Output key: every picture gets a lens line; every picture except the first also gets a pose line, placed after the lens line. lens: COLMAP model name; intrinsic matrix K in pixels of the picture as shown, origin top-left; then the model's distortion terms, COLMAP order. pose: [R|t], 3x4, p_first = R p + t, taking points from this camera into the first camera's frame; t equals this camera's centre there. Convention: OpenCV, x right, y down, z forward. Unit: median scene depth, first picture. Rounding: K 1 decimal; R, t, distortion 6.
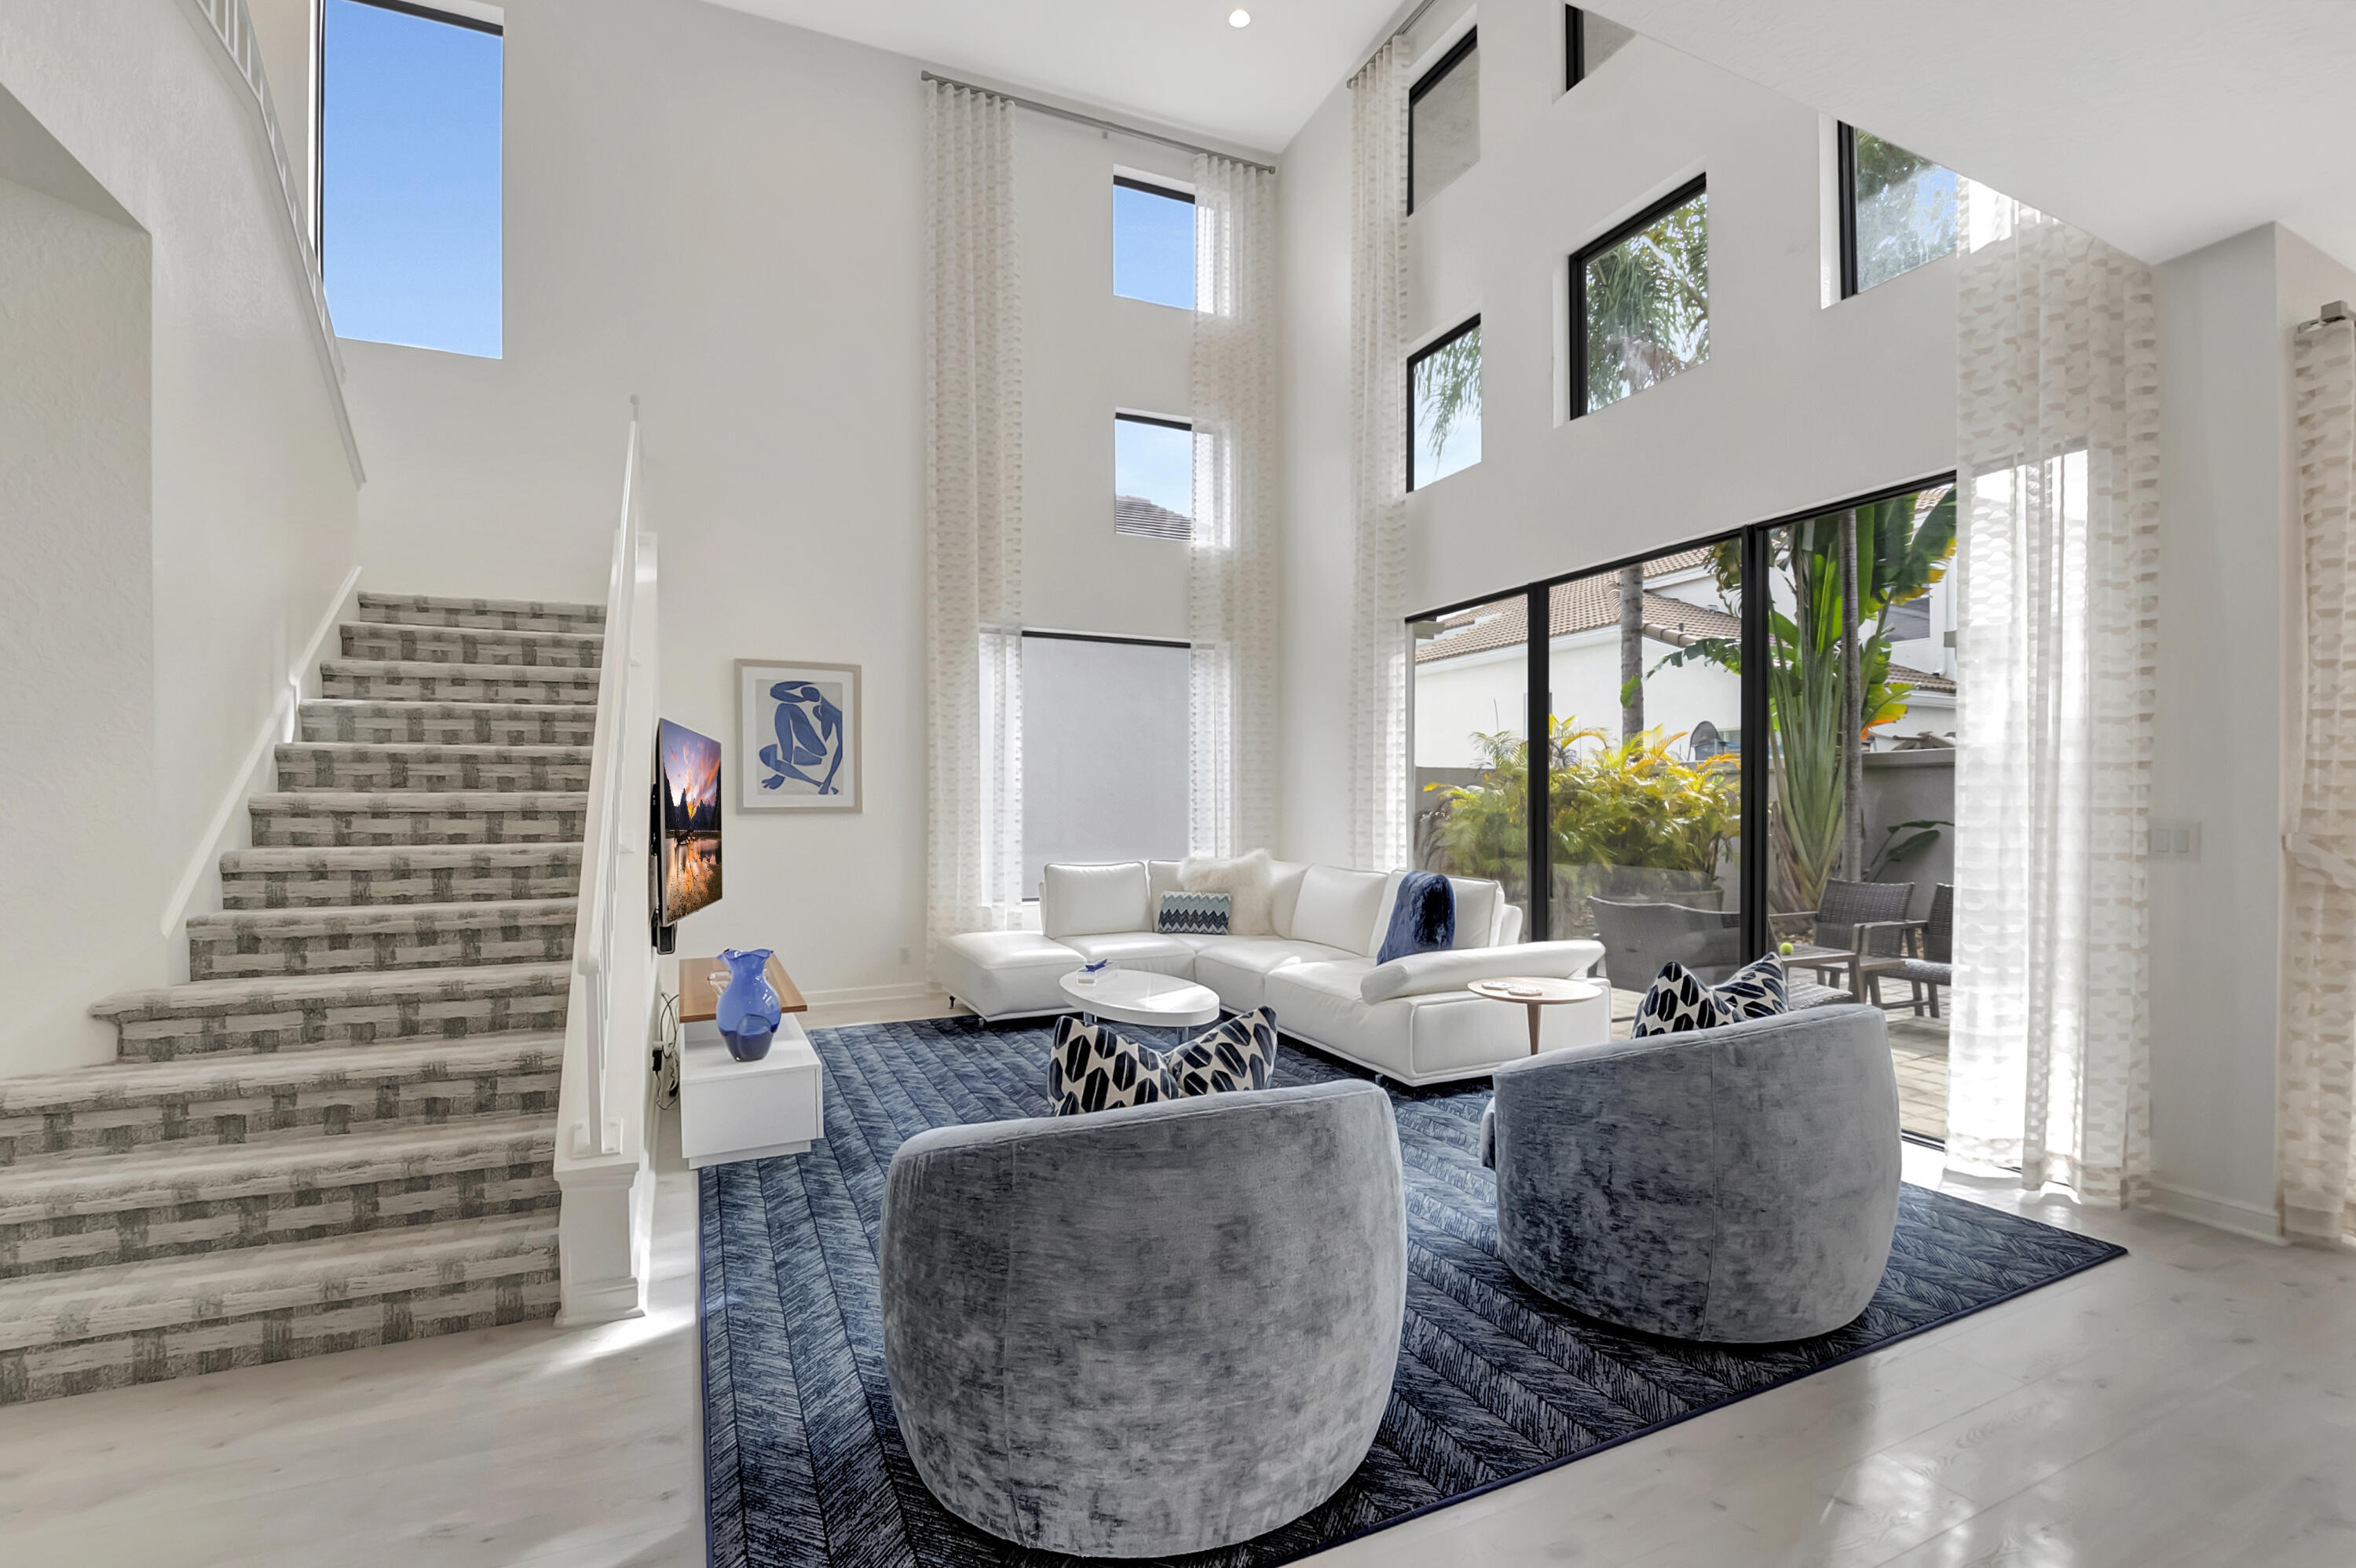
lens RADIAL K [[1055.4, 0, 1179.0], [0, 1055.4, 844.0], [0, 0, 1]] dist [-0.034582, 0.000255]
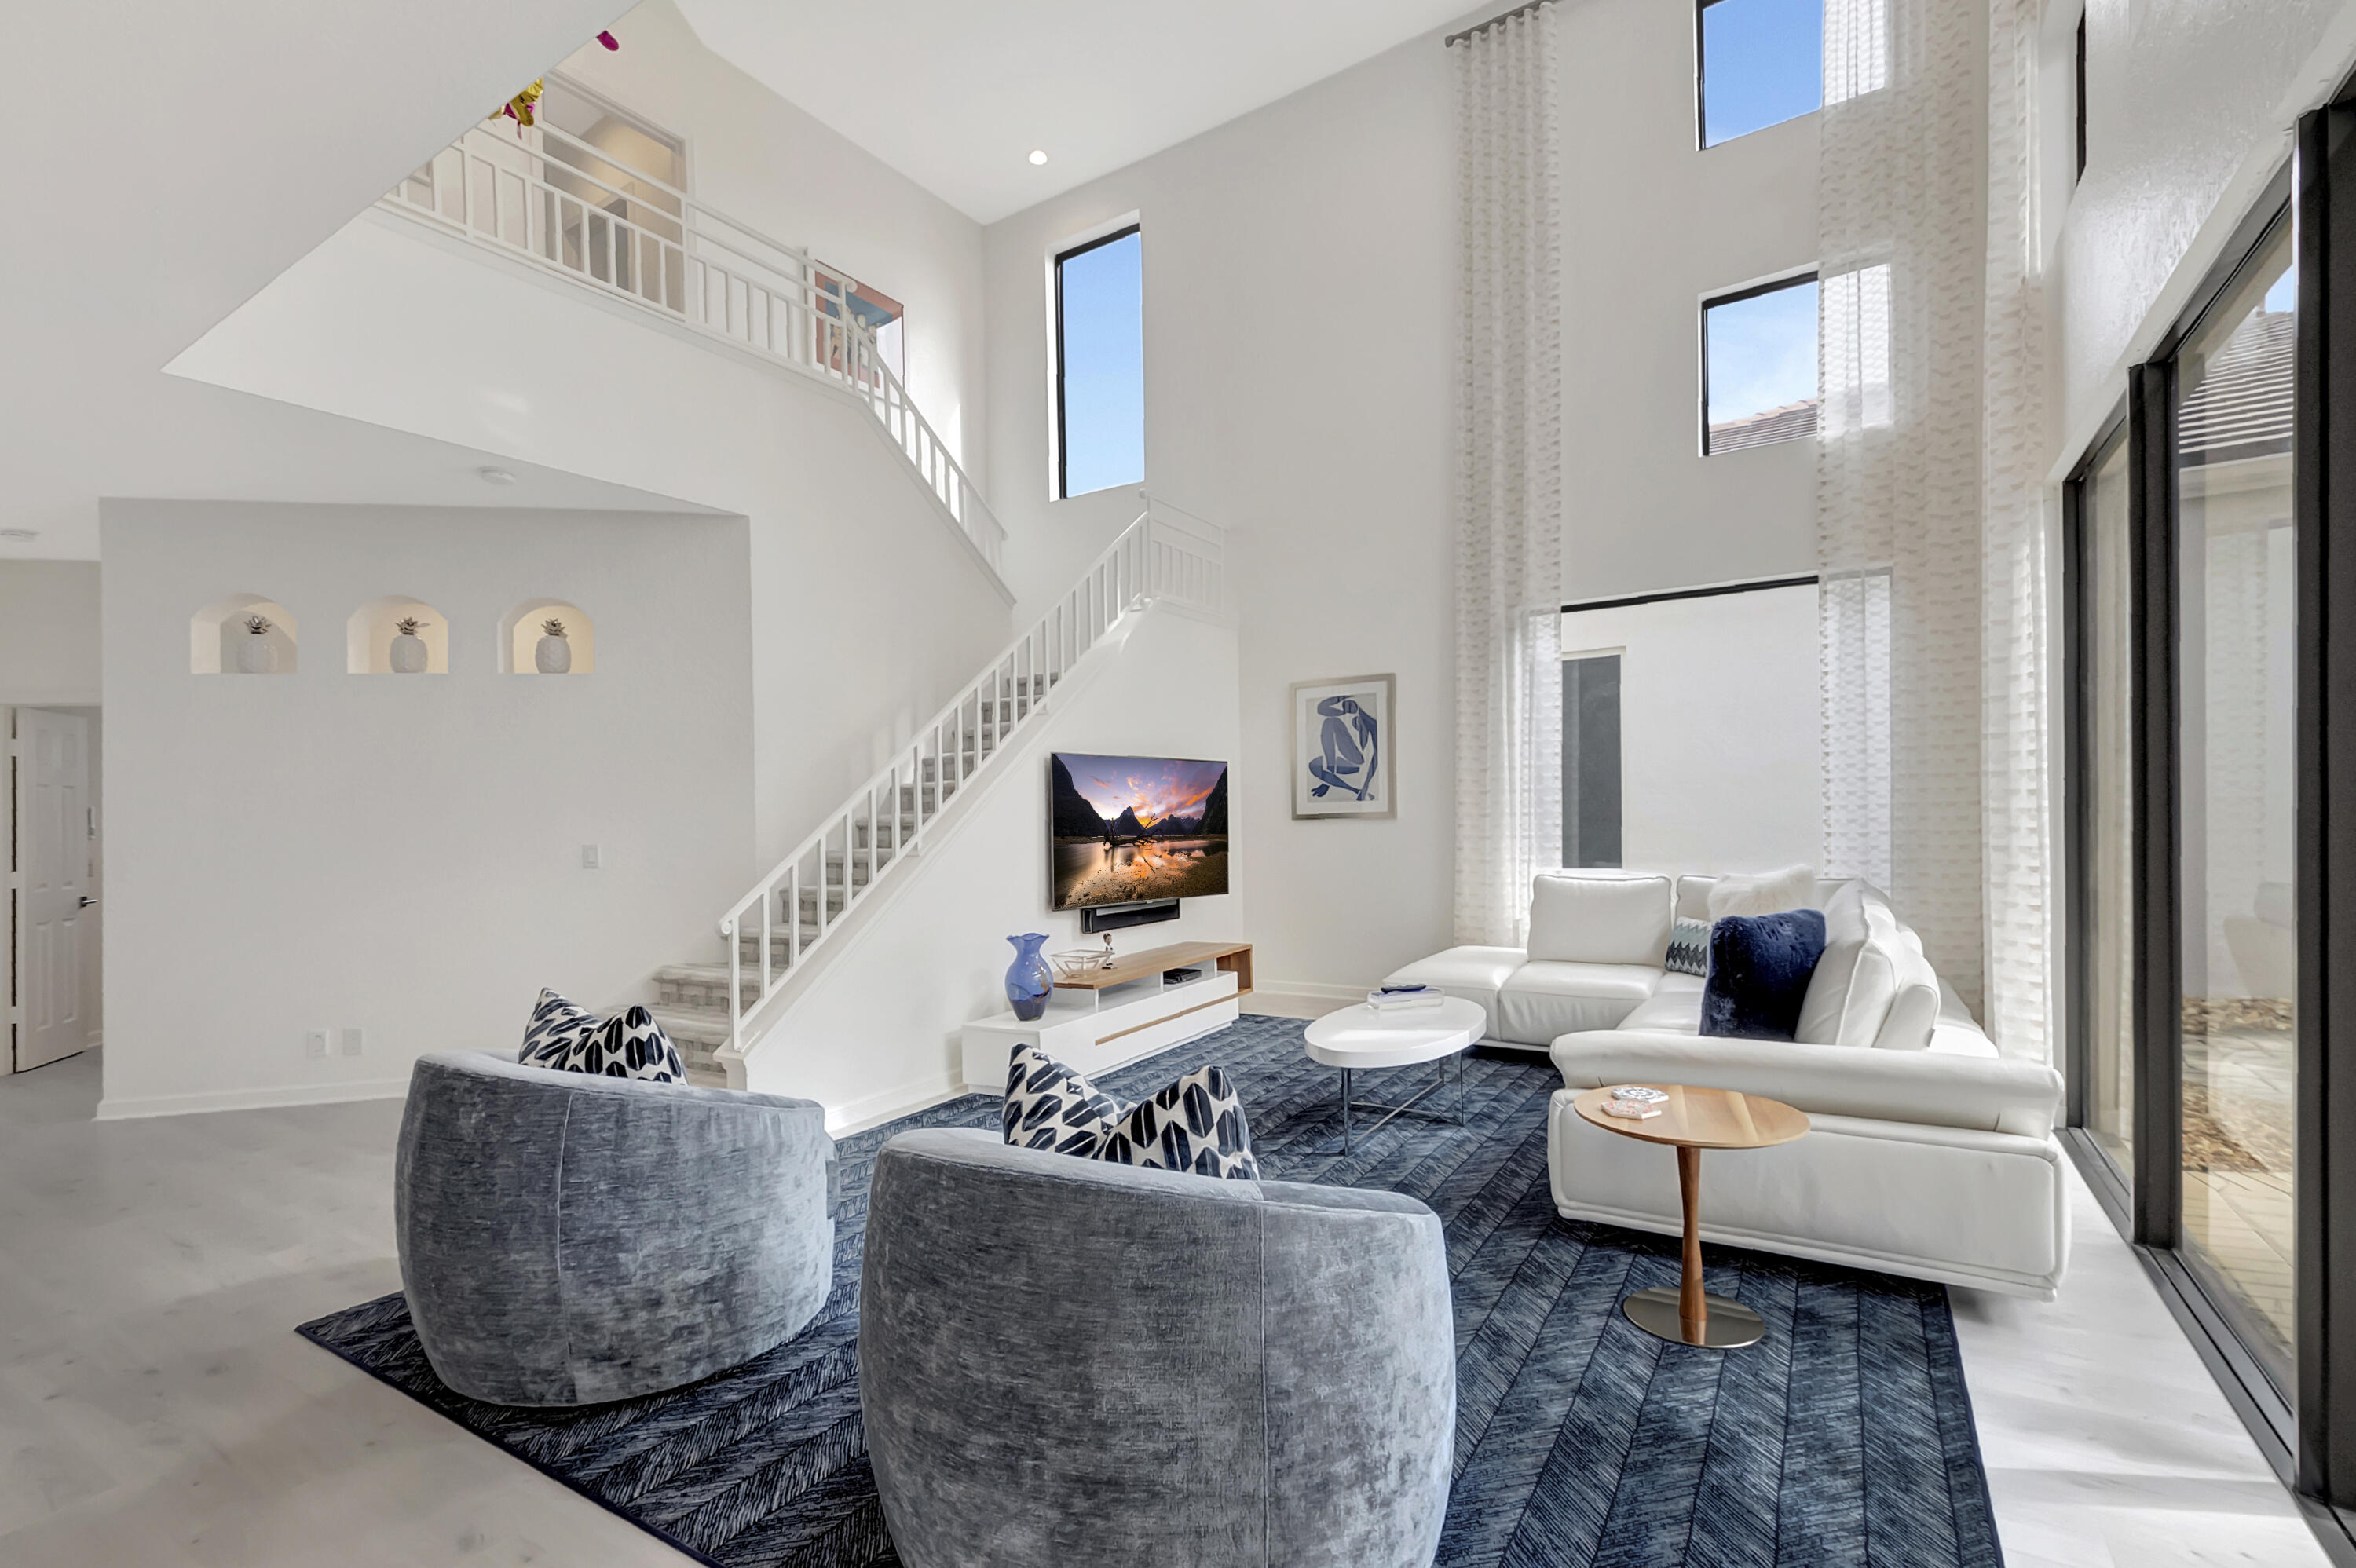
lens RADIAL K [[1041.0, 0, 1146.6], [0, 1041.0, 832.2], [0, 0, 1]] dist [0.002380, 0.000128]
pose [[0.522976, 0.000480, -0.852347, 0.539418], [-0.007009, 0.999968, -0.003737, -0.012776], [0.852318, 0.007928, 0.522963, 0.337032]]
